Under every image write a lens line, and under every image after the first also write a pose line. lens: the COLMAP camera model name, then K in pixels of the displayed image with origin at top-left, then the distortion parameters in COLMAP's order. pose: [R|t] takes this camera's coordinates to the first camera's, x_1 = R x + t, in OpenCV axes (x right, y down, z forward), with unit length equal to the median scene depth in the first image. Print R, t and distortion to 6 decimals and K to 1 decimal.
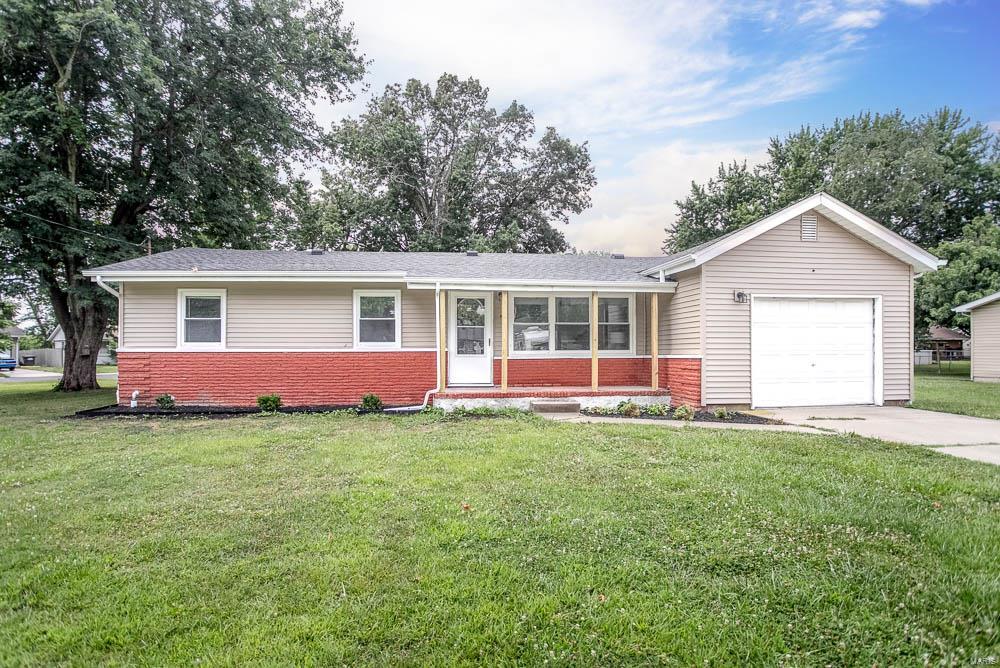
lens RADIAL K [[507.5, 0, 487.8], [0, 507.5, 330.9], [0, 0, 1]] dist [-0.056700, 0.023615]
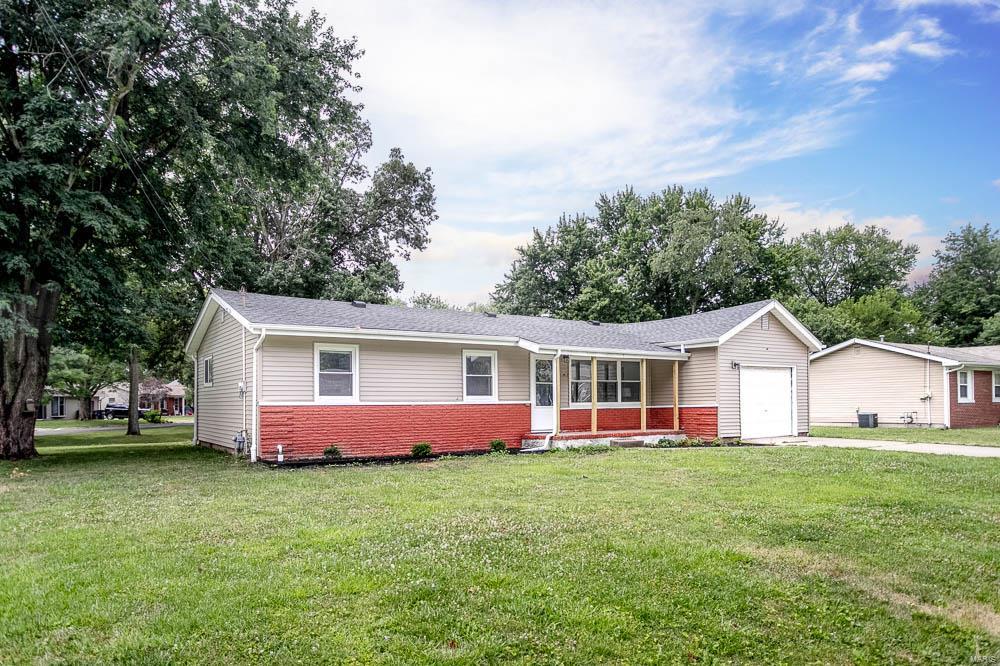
lens RADIAL K [[686.9, 0, 500.8], [0, 686.9, 363.8], [0, 0, 1]] dist [-0.037080, -0.000126]
pose [[0.875734, 0.022648, 0.482262, -0.870911], [-0.011336, 0.999588, -0.026358, -0.008960], [-0.482661, 0.017616, 0.875630, -0.363467]]
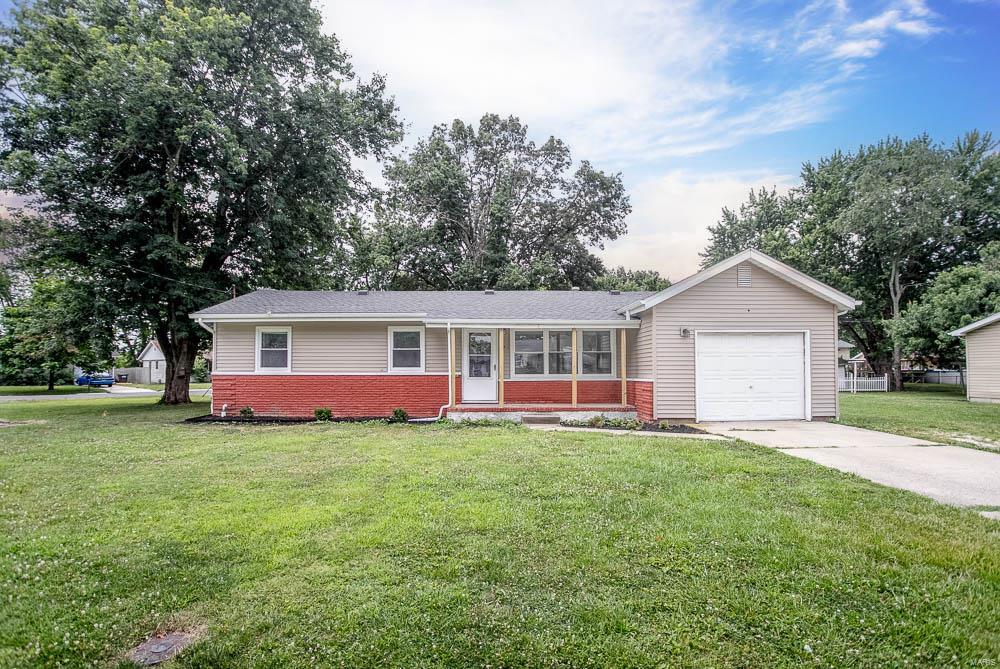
lens RADIAL K [[512.0, 0, 500.0], [0, 512.0, 334.5], [0, 0, 1]] dist [-0.045394, 0.000667]
pose [[0.996038, -0.004649, -0.088802, 0.121904], [0.002227, 0.999623, -0.027357, -0.023159], [0.088895, 0.027051, 0.995674, -0.242753]]
